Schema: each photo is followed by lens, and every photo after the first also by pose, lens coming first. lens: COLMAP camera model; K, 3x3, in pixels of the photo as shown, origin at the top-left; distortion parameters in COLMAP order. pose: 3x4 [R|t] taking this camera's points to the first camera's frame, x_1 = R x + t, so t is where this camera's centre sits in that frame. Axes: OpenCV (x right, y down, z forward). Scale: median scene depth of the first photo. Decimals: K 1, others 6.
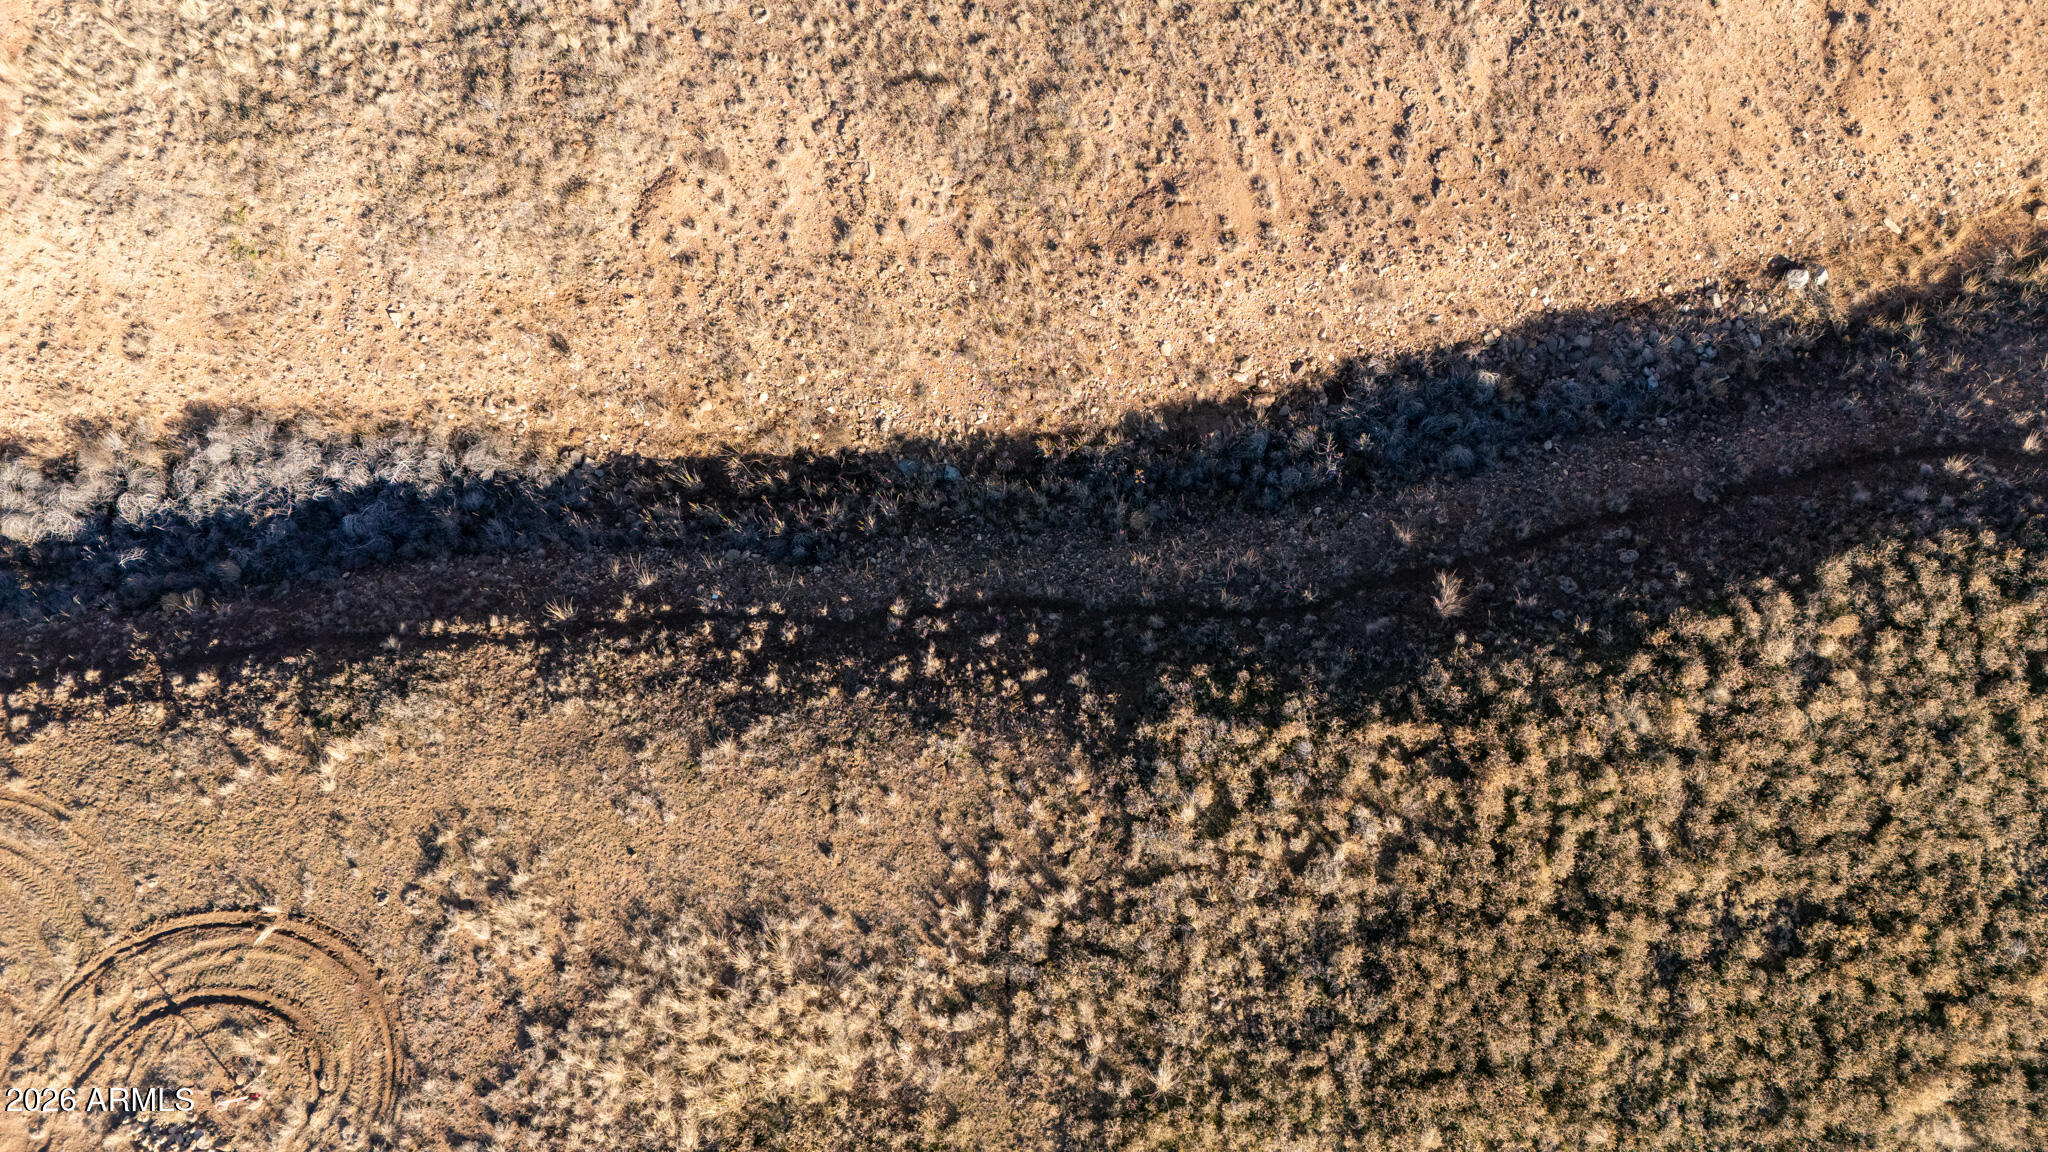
lens RADIAL K [[1499.2, 0, 1023.3], [0, 1499.2, 570.8], [0, 0, 1]] dist [0.071961, -0.060611]
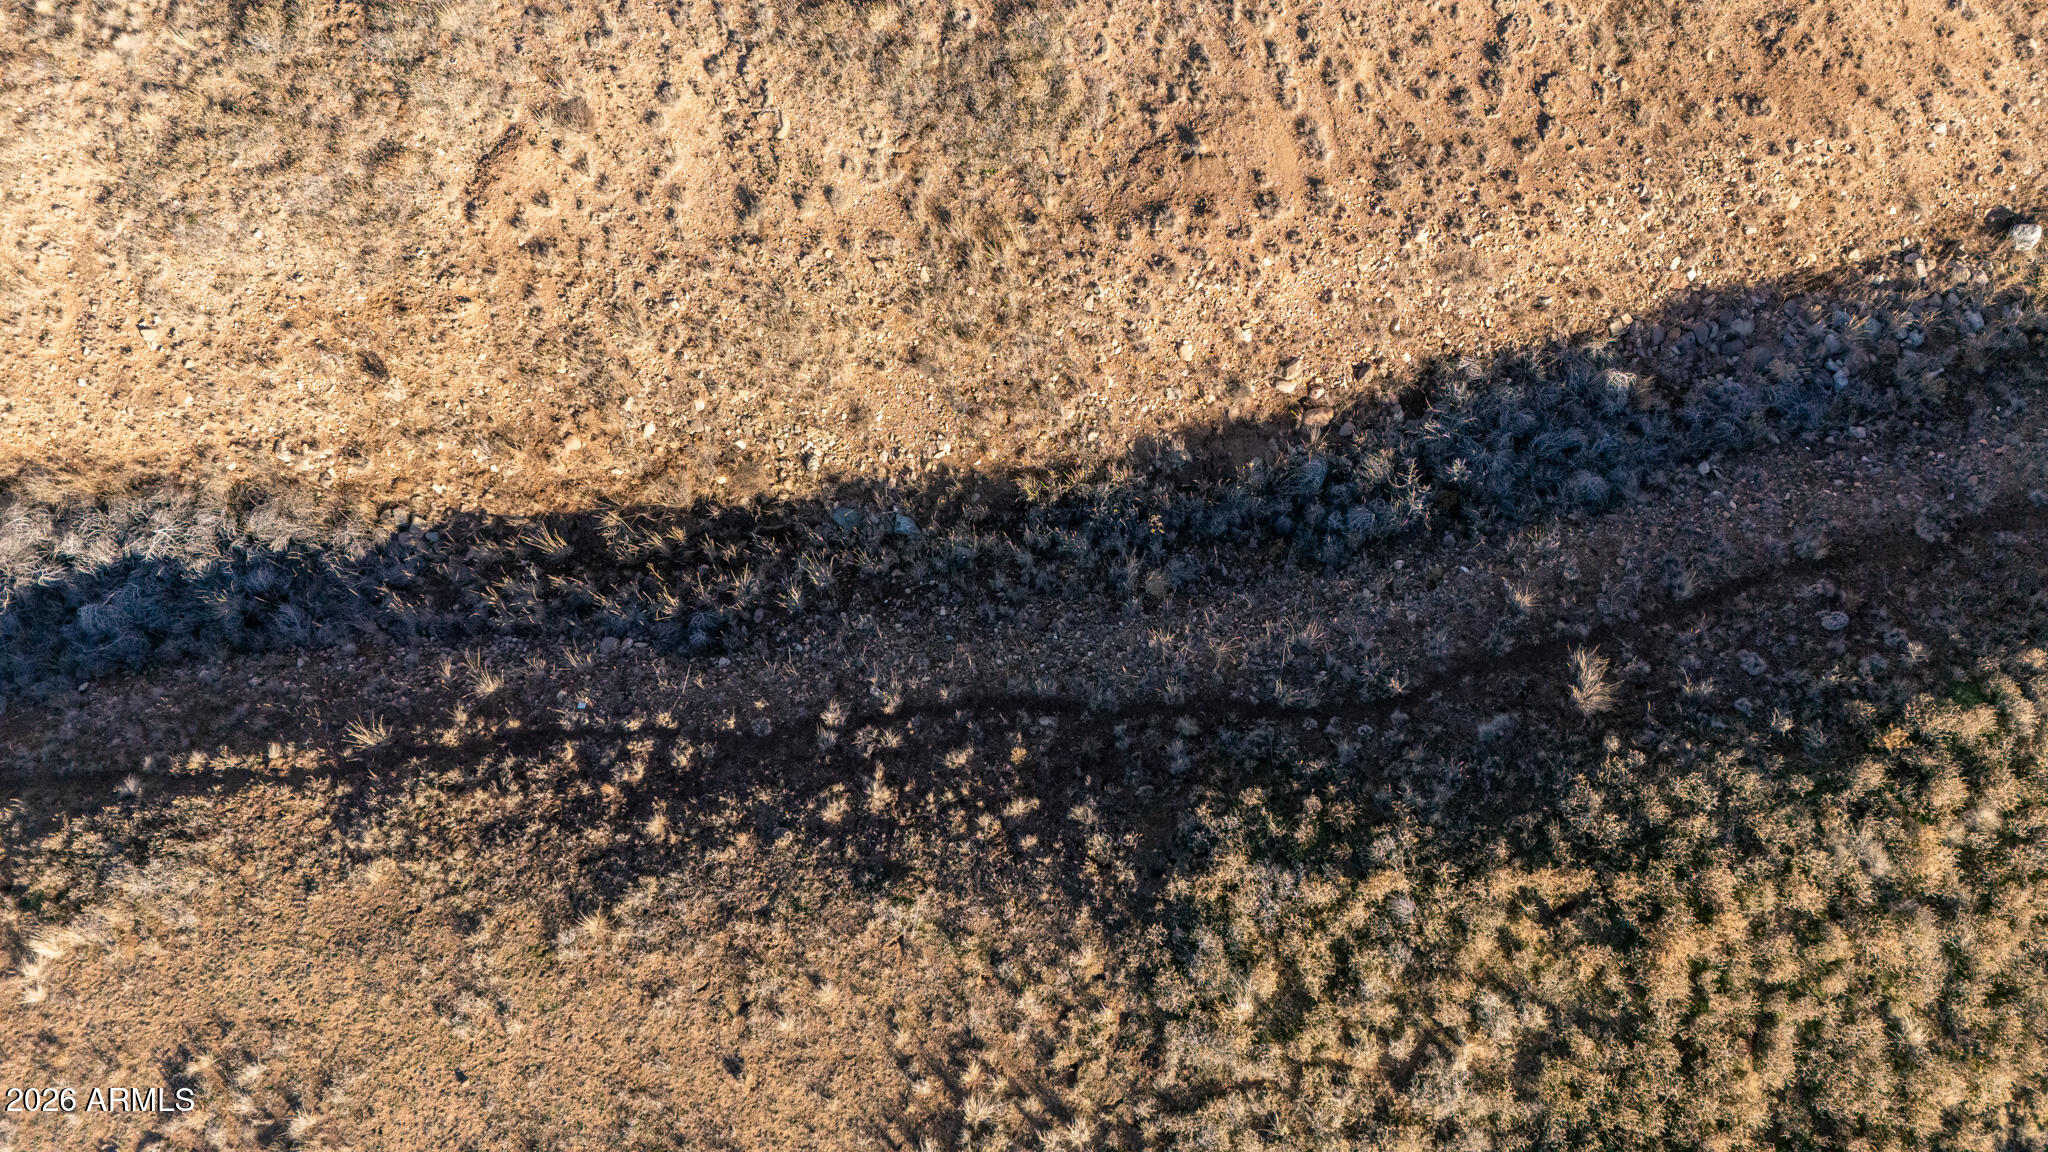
lens RADIAL K [[1499.2, 0, 1023.5], [0, 1499.2, 565.4], [0, 0, 1]] dist [0.071961, -0.060611]
pose [[0.999619, -0.026747, 0.006779, 0.006172], [0.026770, 0.999636, -0.003333, -0.041618], [-0.006687, 0.003514, 0.999971, 0.256549]]
